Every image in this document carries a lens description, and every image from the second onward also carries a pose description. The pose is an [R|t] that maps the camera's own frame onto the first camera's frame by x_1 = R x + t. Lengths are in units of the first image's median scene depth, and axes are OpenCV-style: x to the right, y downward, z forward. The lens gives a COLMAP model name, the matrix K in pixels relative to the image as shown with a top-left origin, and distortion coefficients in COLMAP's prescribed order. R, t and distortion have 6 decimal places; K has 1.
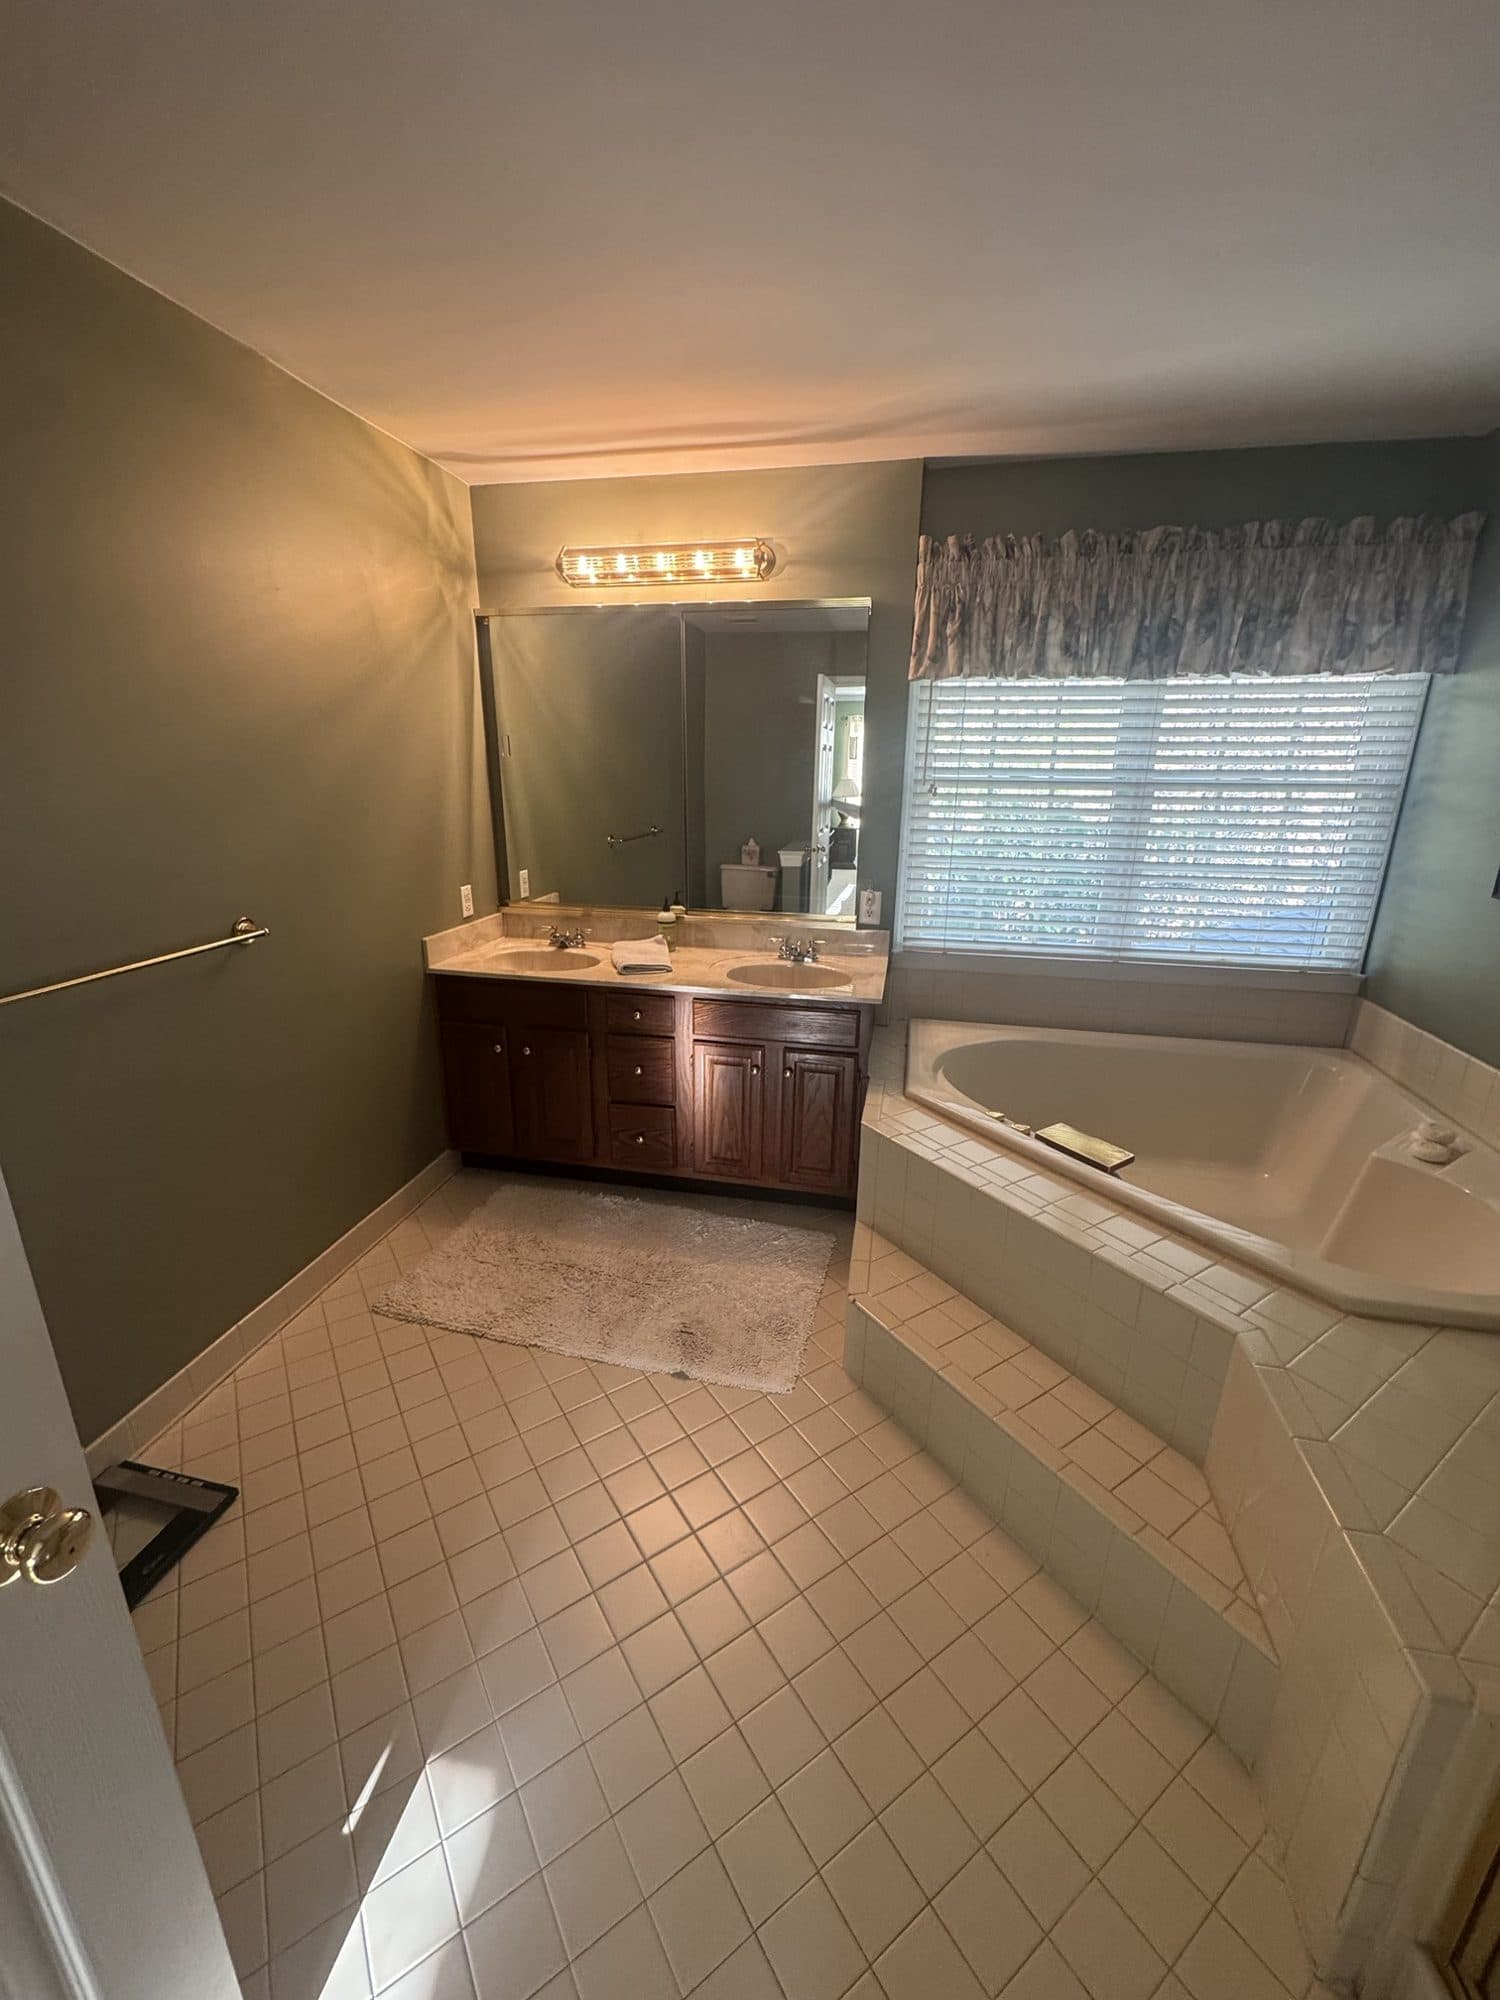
lens RADIAL K [[793.7, 0, 751.2], [0, 793.7, 997.9], [0, 0, 1]] dist [-0.001800, -0.000109]
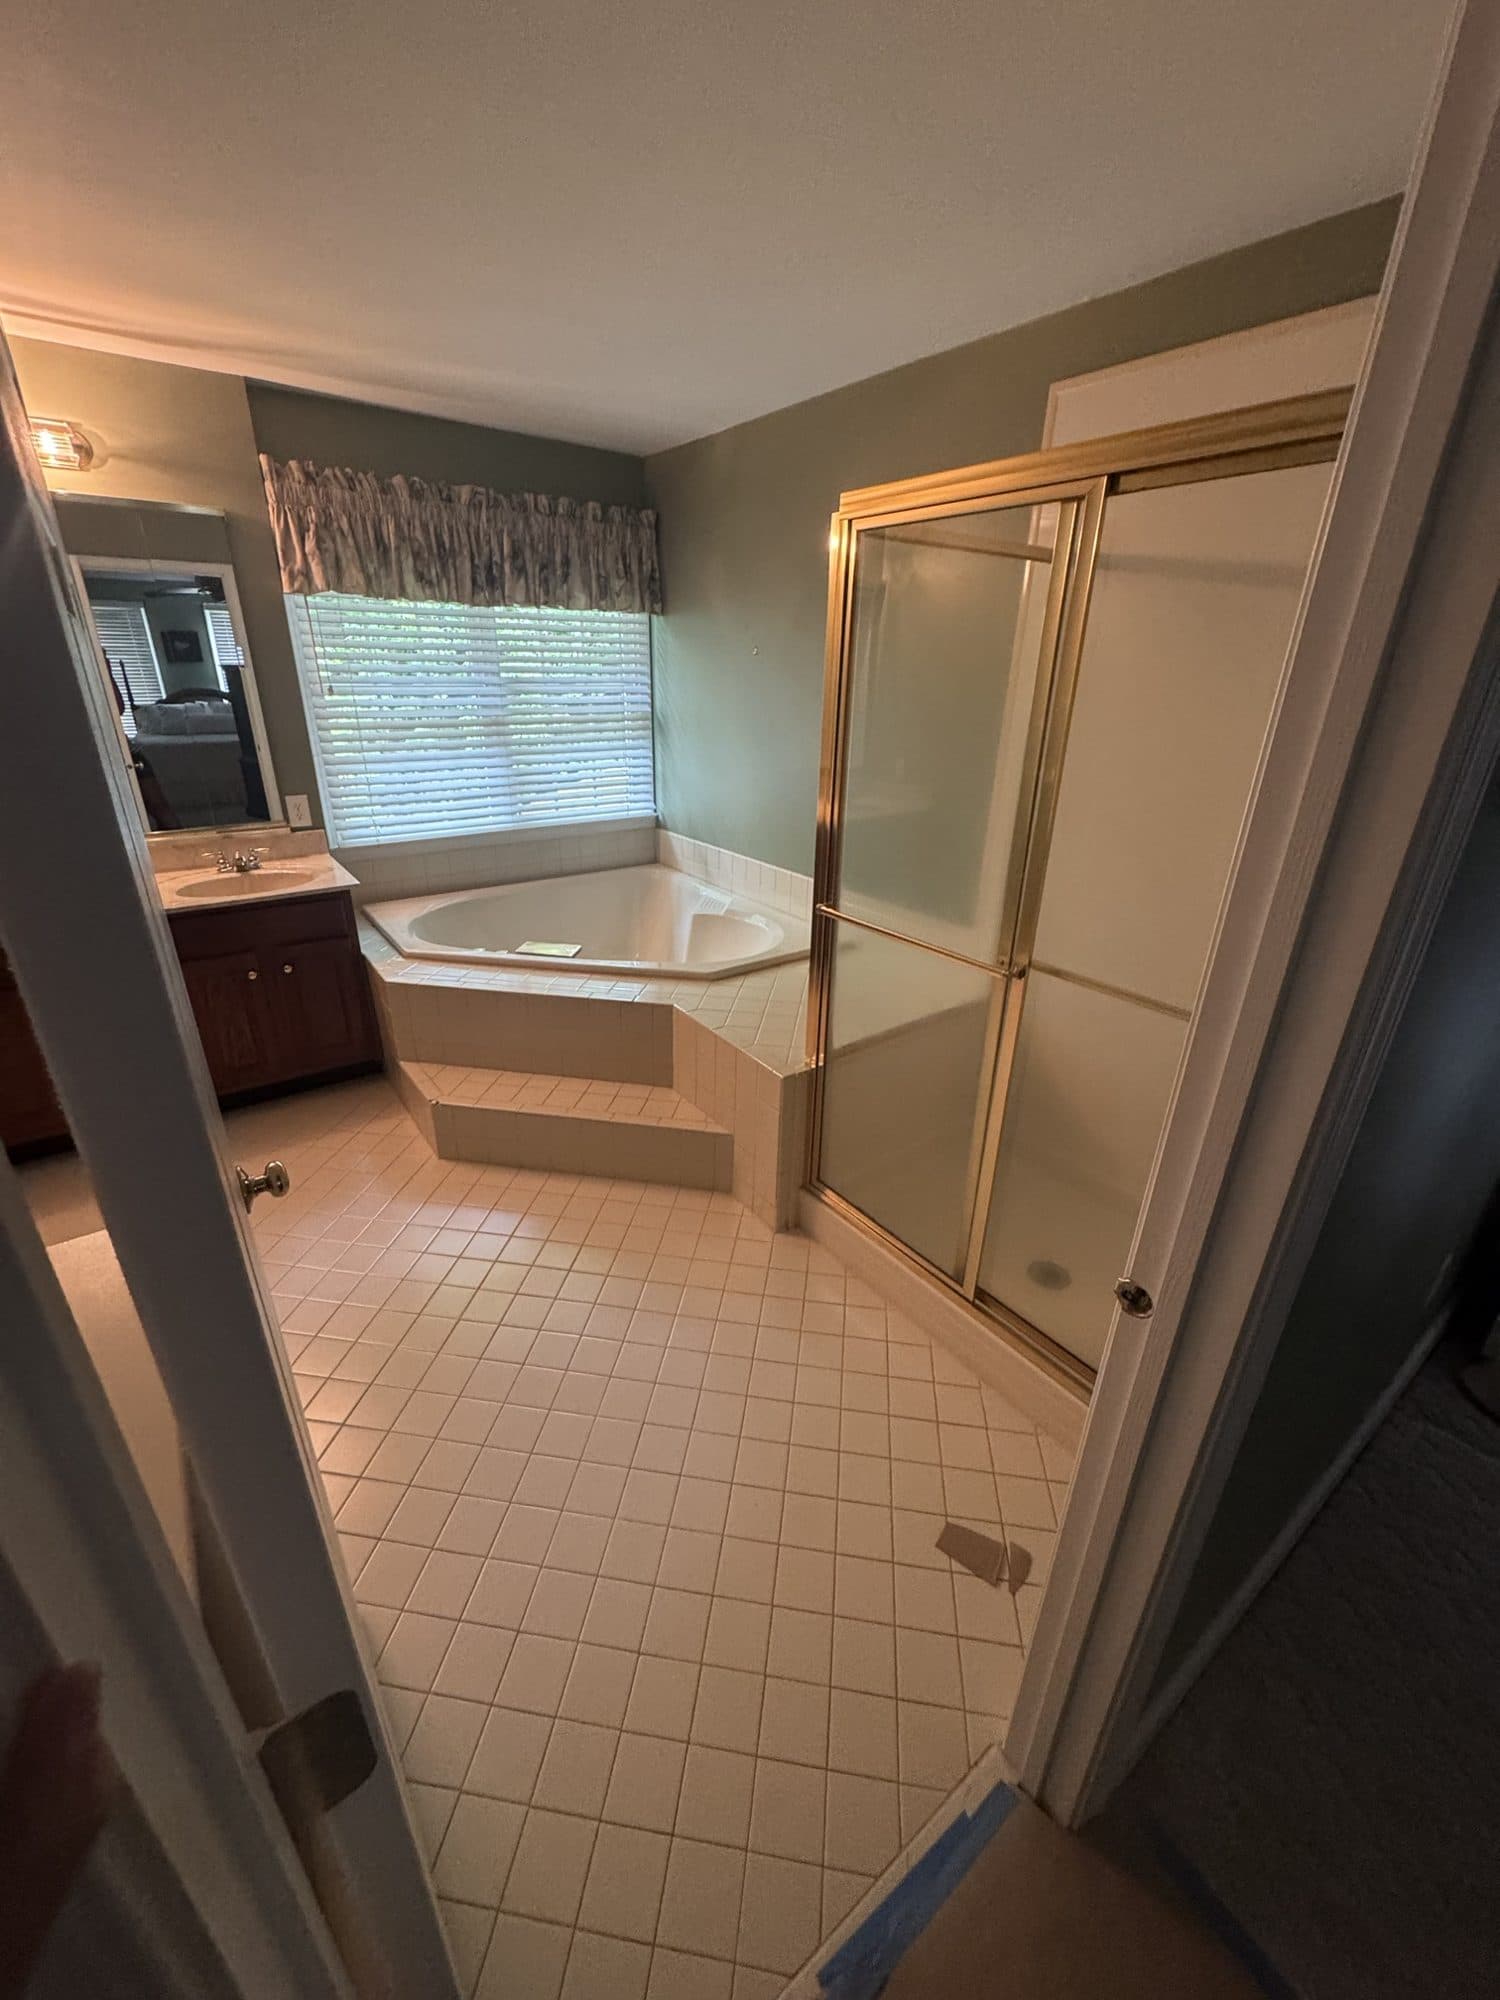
lens RADIAL K [[793.7, 0, 742.2], [0, 793.7, 1004.6], [0, 0, 1]] dist [-0.001800, -0.000109]
pose [[0.670546, -0.289413, 0.683087, -0.307467], [0.202307, 0.957204, 0.206959, 0.044546], [-0.713750, -0.000582, 0.700400, -0.228091]]
